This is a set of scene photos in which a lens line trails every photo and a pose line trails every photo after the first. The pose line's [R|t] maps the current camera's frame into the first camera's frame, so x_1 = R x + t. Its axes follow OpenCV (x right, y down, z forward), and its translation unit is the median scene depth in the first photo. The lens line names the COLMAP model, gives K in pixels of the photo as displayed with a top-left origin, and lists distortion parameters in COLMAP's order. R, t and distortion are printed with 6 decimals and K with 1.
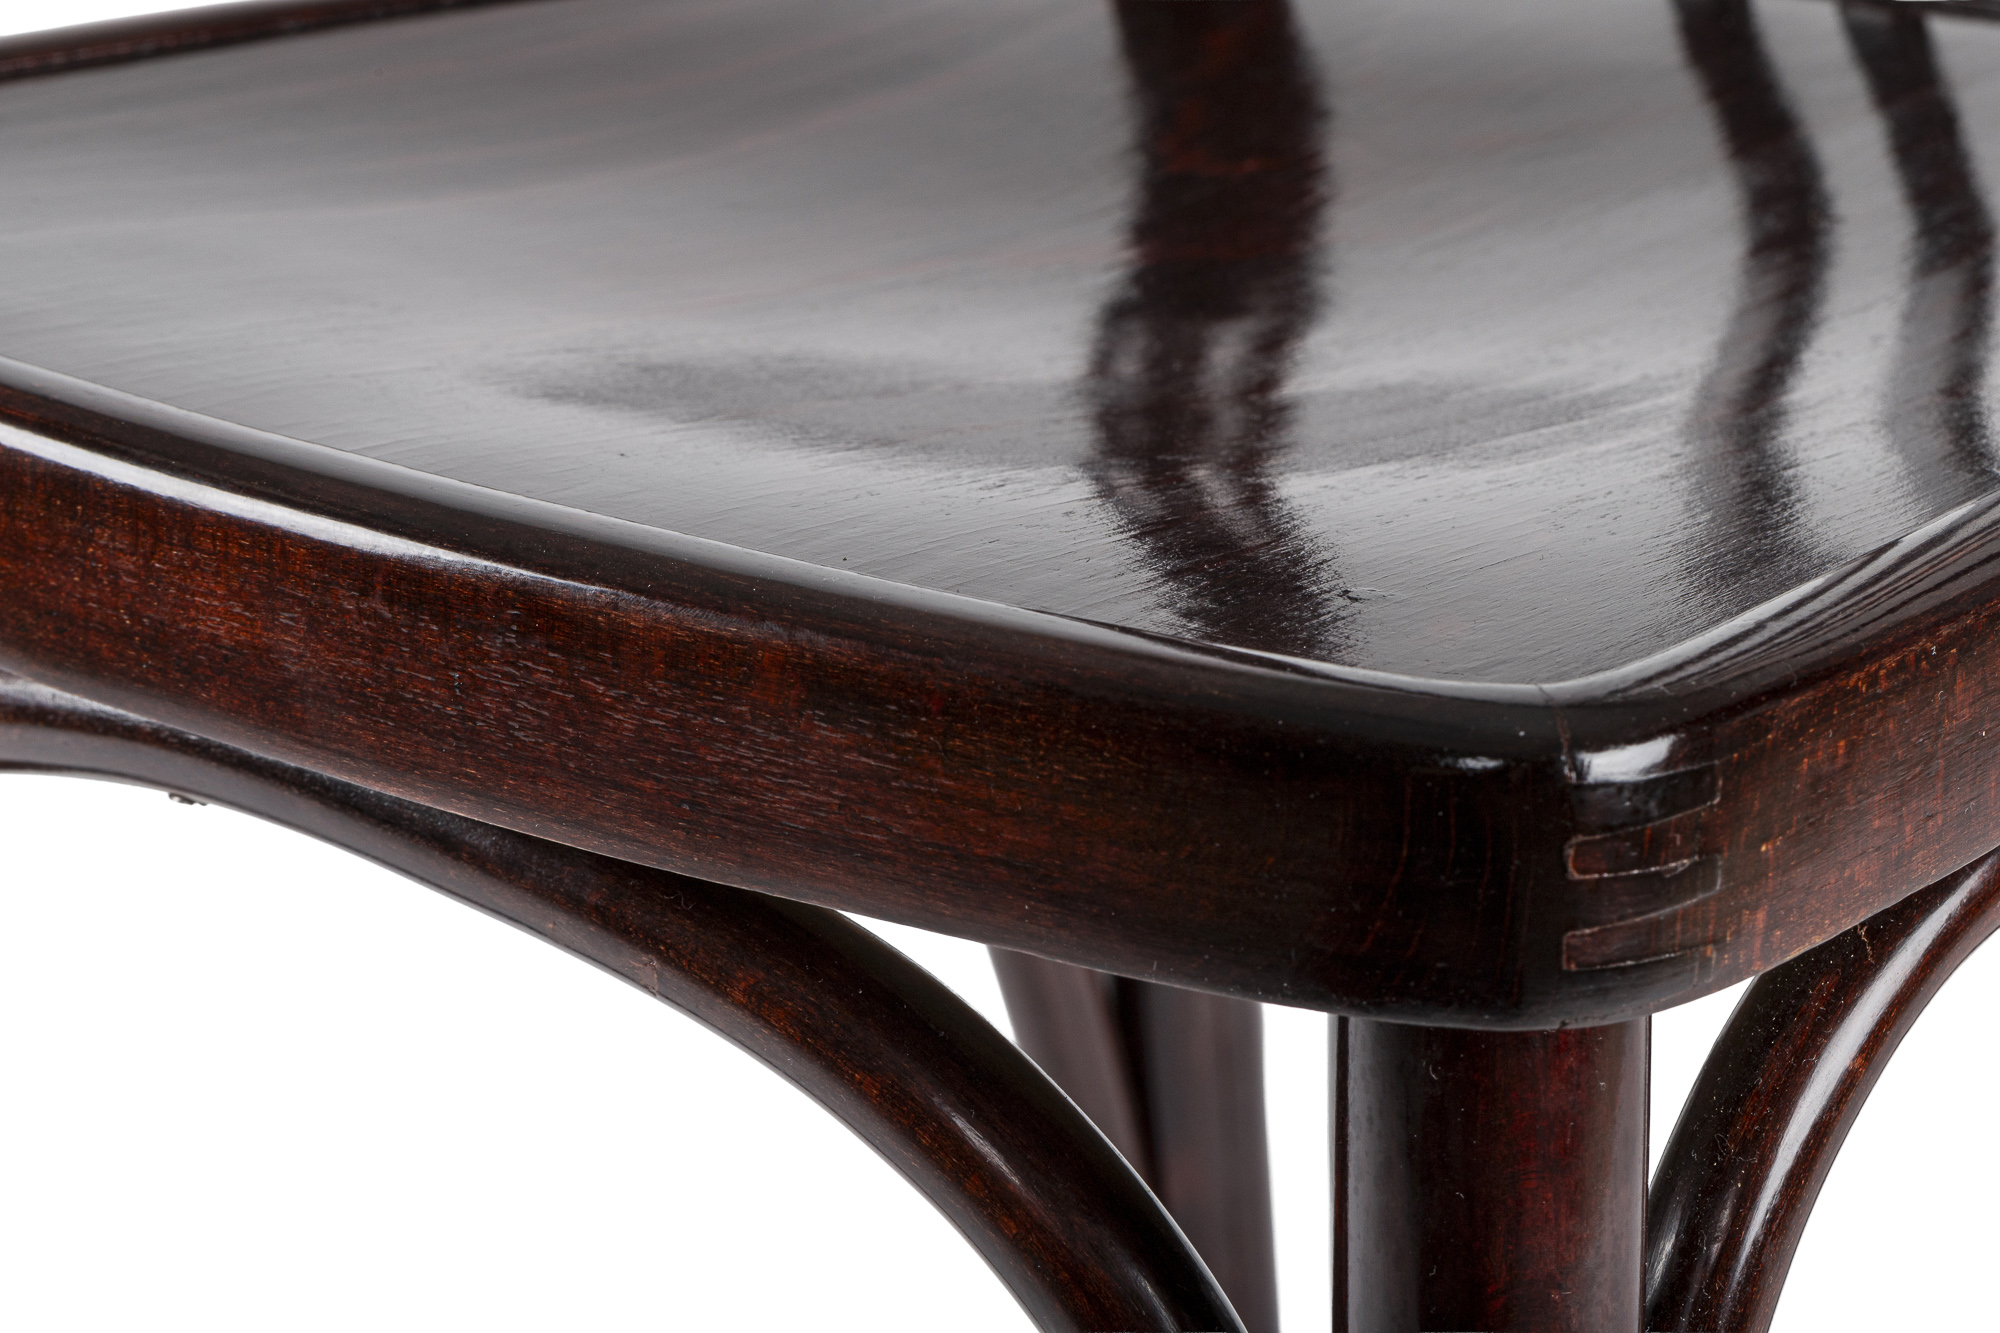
lens RADIAL K [[6105.2, 0, 1001.4], [0, 6105.2, 667.6], [0, 0, 1]] dist [0.112378, 0.000000]
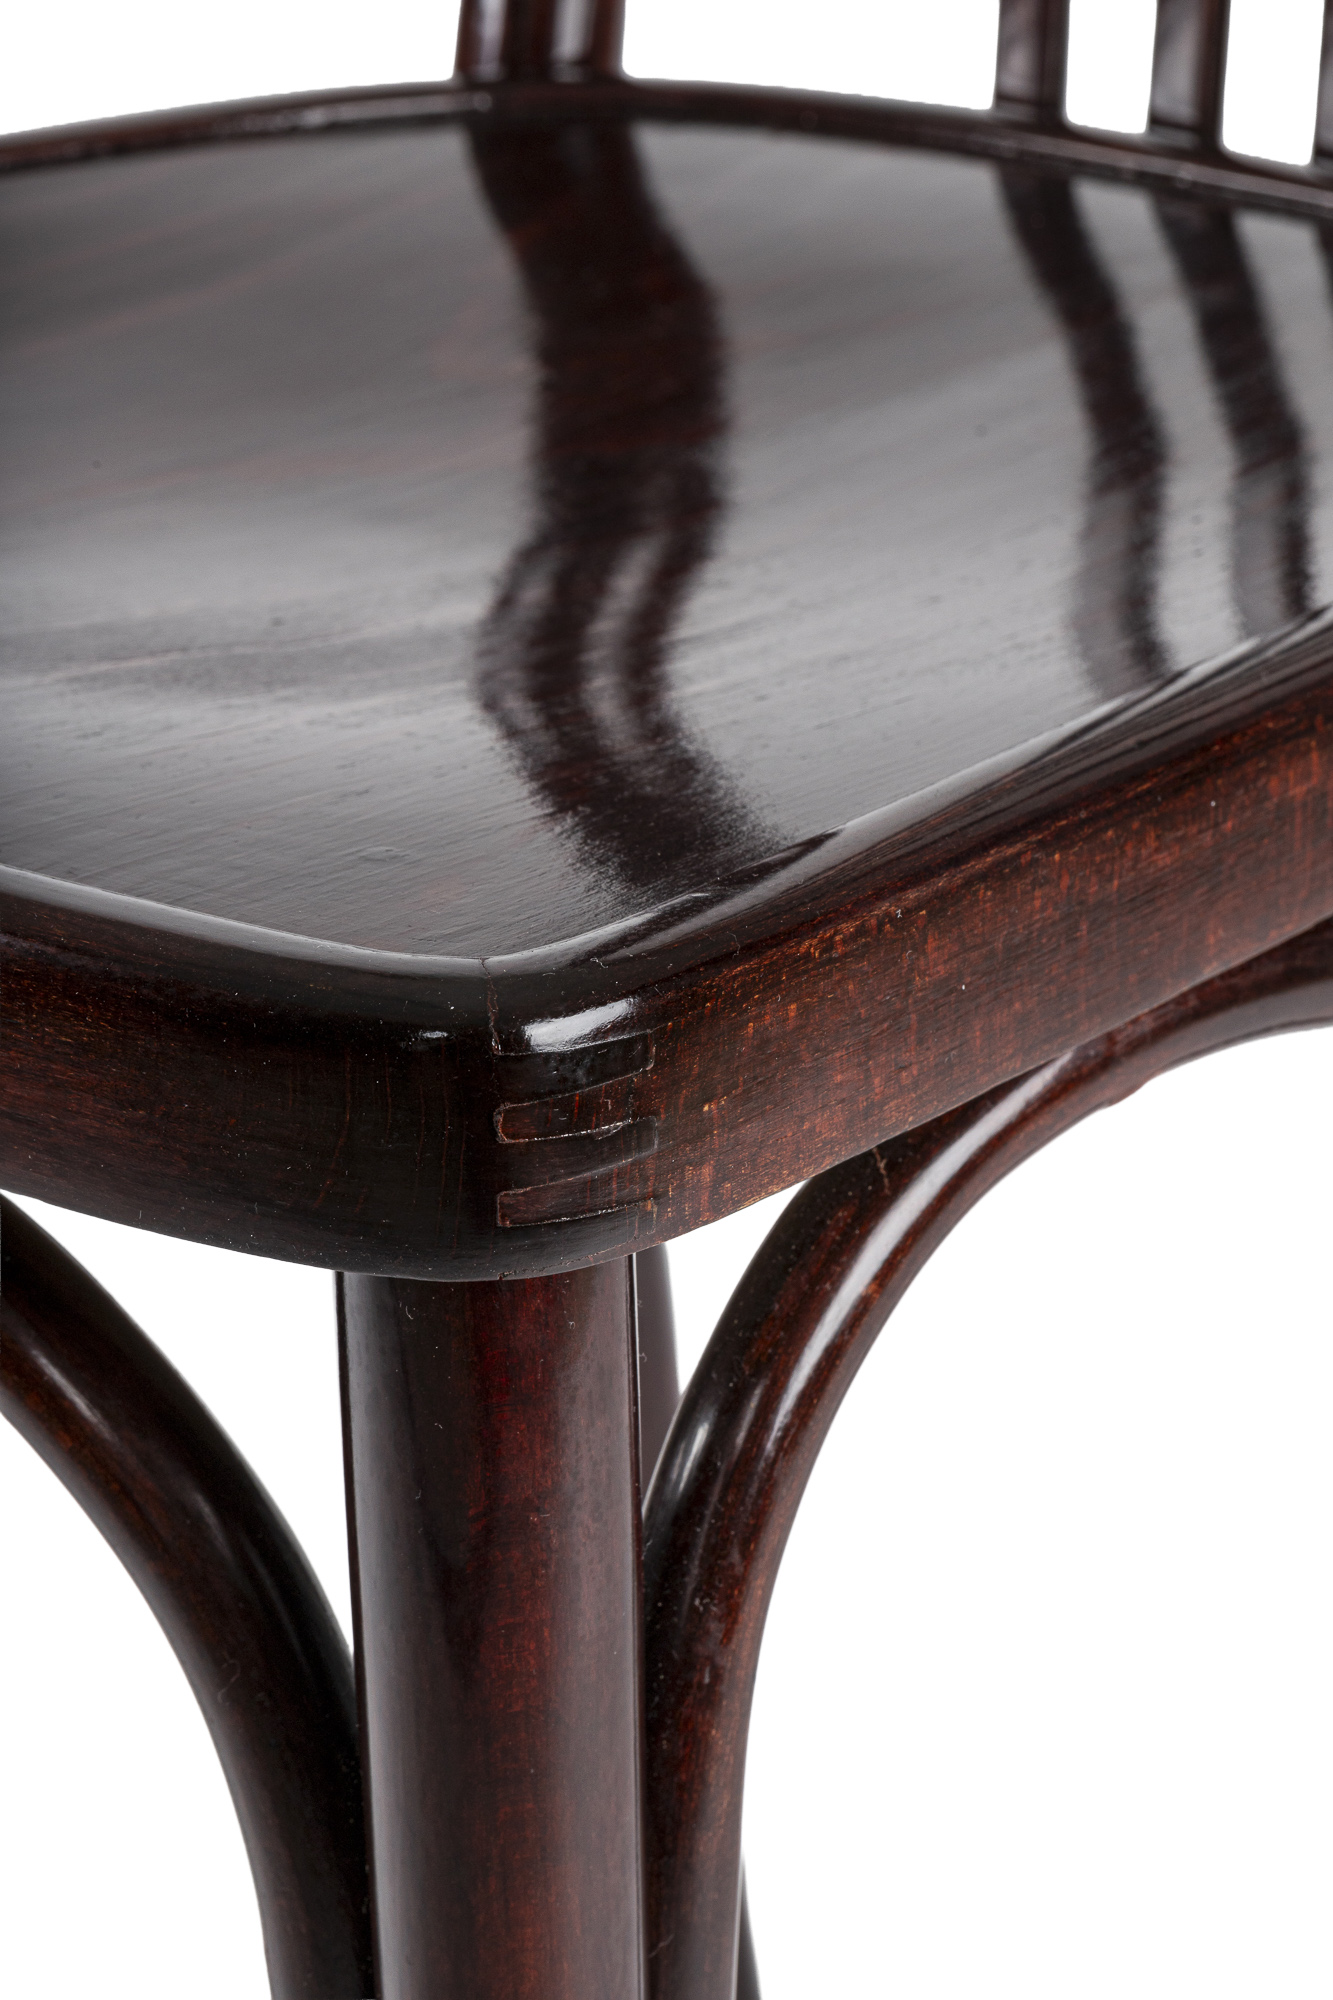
lens RADIAL K [[6105.2, 0, 664.9], [0, 6105.2, 999.2], [0, 0, 1]] dist [0.112378, 0.000000]
pose [[0.998072, 0.004030, -0.061935, 0.180455], [-0.000218, 0.998111, 0.061437, -0.053920], [0.062066, -0.061305, 0.996187, -0.057770]]
